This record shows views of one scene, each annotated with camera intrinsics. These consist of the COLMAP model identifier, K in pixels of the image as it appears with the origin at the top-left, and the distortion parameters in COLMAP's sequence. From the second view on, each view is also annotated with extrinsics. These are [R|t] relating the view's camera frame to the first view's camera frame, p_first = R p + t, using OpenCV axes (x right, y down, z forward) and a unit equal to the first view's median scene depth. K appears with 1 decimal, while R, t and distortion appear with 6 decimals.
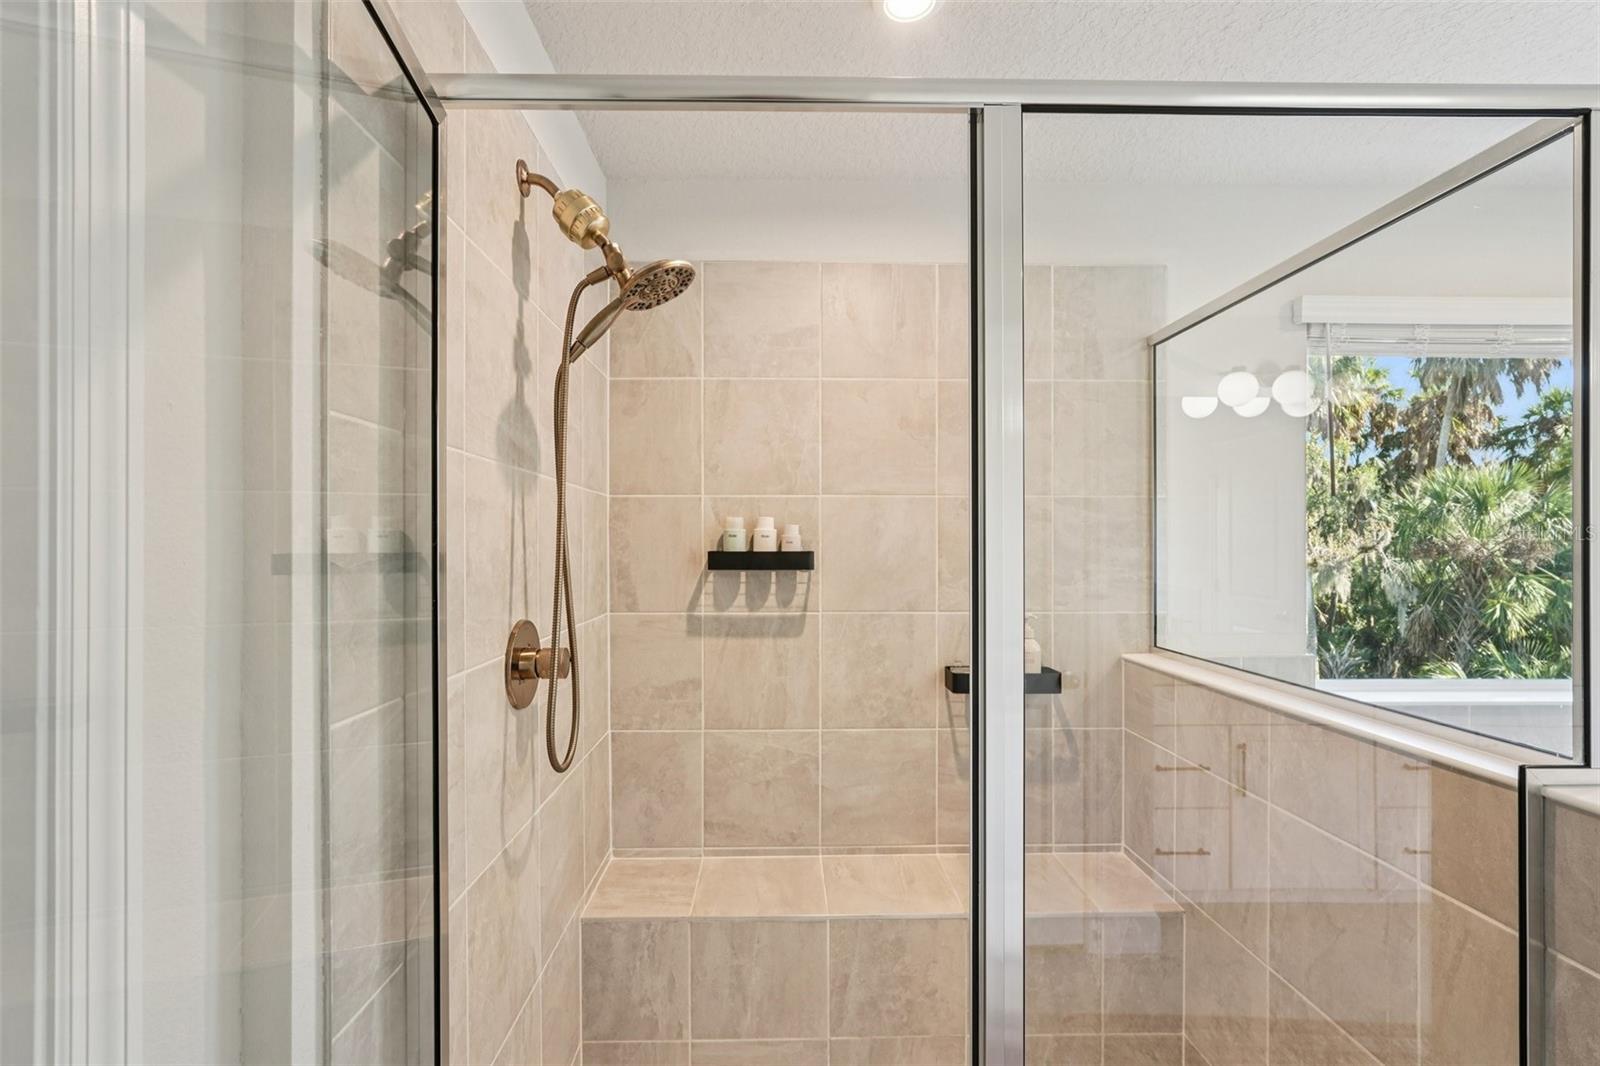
lens RADIAL K [[710.0, 0, 786.6], [0, 710.0, 544.4], [0, 0, 1]] dist [-0.012526, 0.006200]
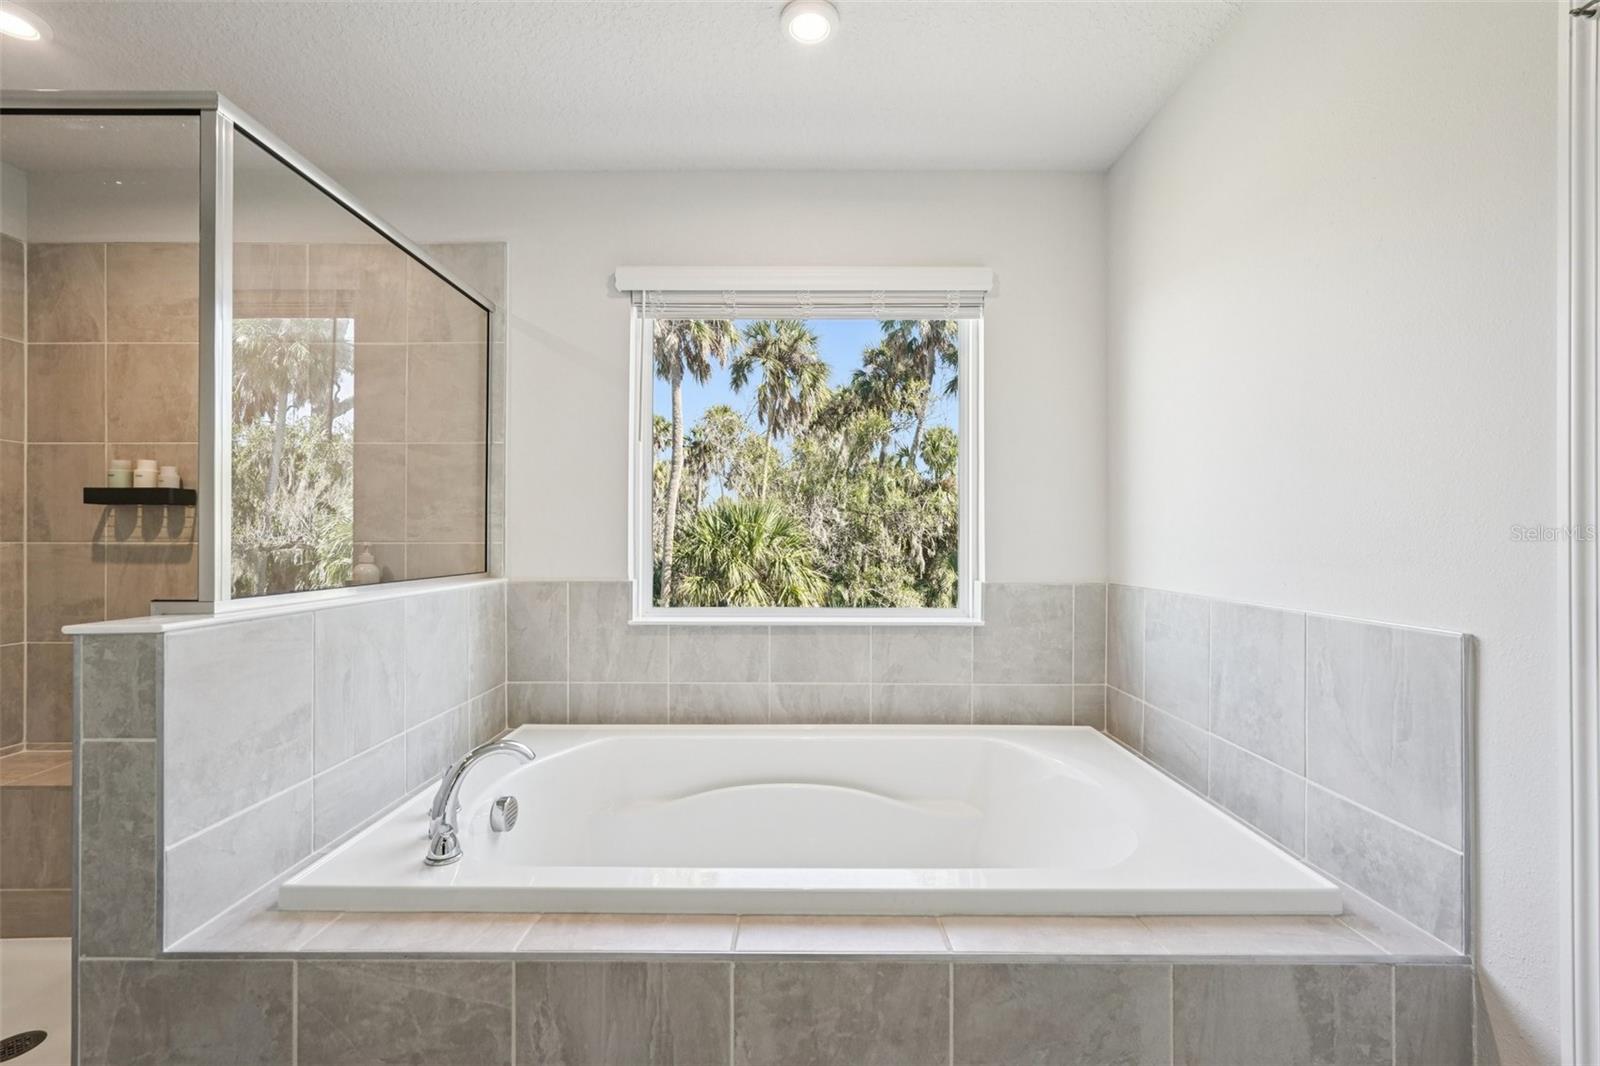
lens RADIAL K [[710.0, 0, 803.8], [0, 710.0, 540.2], [0, 0, 1]] dist [-0.012526, 0.006200]
pose [[0.999699, 0.000966, -0.024517, 1.066232], [-0.001083, 0.999988, -0.004759, 0.097023], [0.024512, 0.004784, 0.999688, -0.140038]]
